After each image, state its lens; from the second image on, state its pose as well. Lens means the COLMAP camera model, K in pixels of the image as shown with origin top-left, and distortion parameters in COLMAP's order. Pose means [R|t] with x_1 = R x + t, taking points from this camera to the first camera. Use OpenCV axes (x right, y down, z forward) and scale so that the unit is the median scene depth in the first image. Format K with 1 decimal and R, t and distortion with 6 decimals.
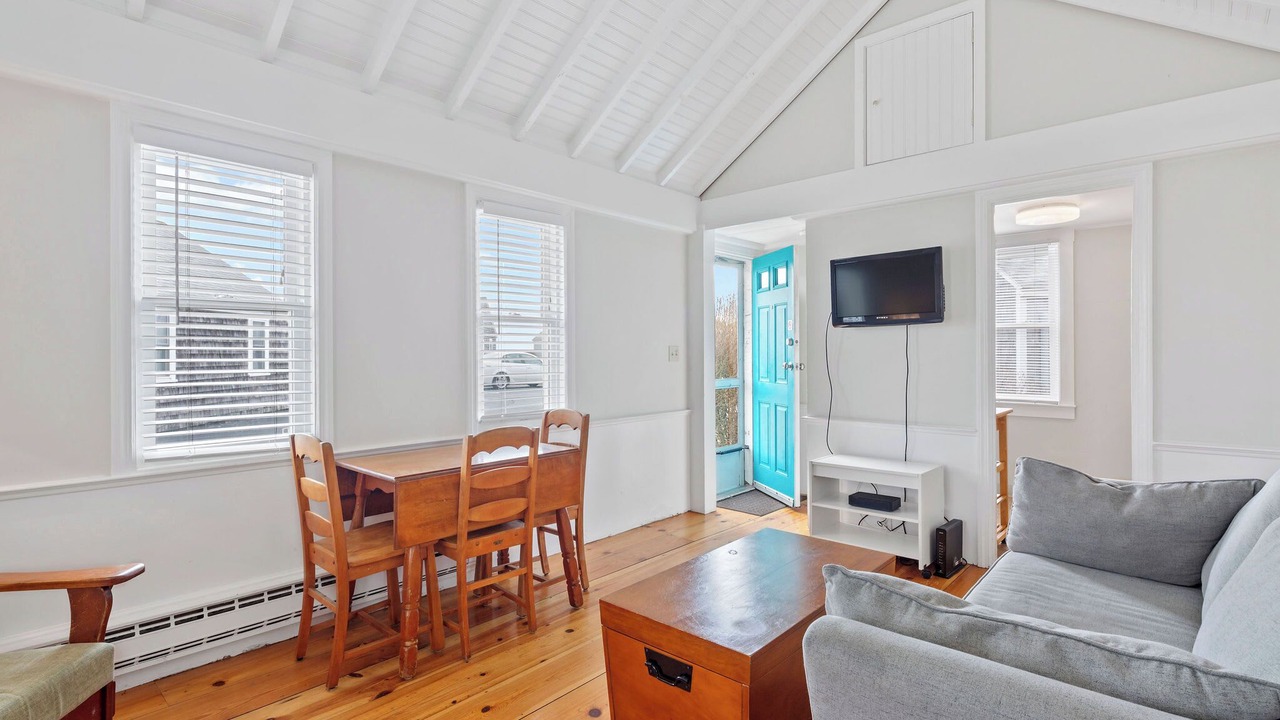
lens RADIAL K [[613.5, 0, 637.4], [0, 613.5, 358.9], [0, 0, 1]] dist [-0.018830, -0.000404]
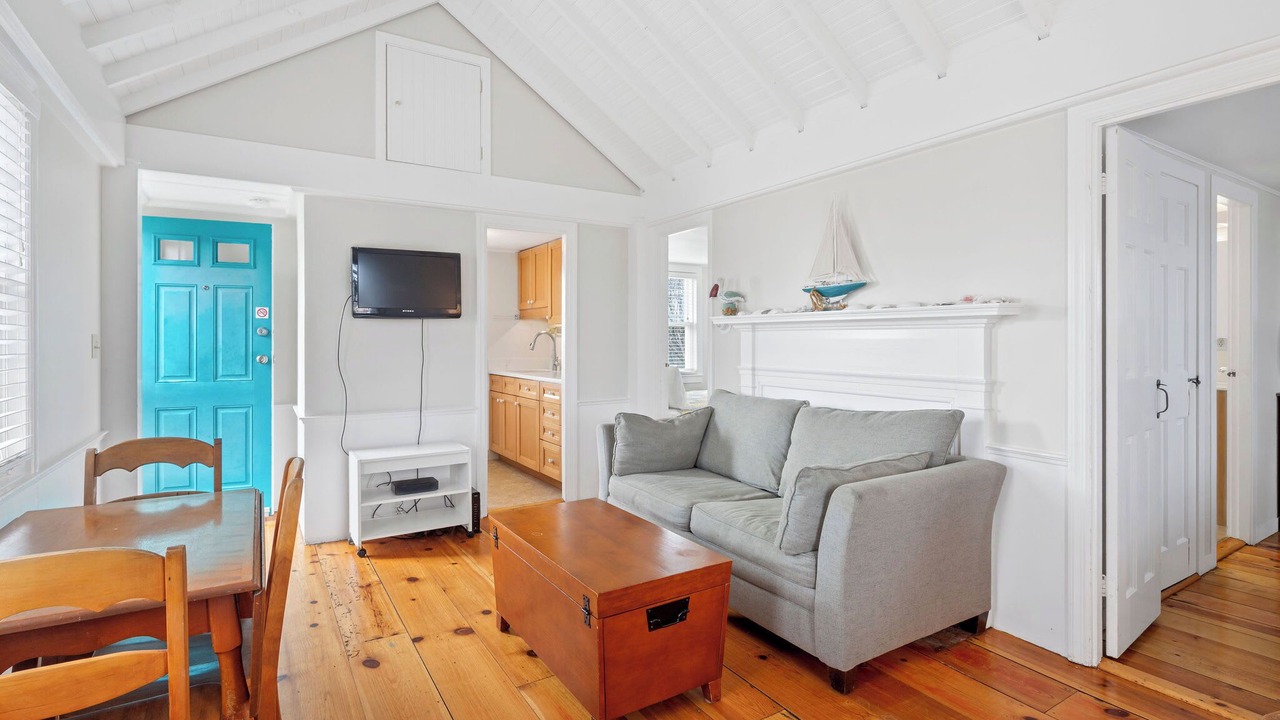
lens RADIAL K [[613.5, 0, 644.1], [0, 613.5, 340.3], [0, 0, 1]] dist [-0.018830, -0.000404]
pose [[0.262553, 0.004428, 0.964907, -0.509619], [0.001946, 0.999985, -0.005118, -0.010697], [-0.964916, 0.003222, 0.262540, 0.330740]]
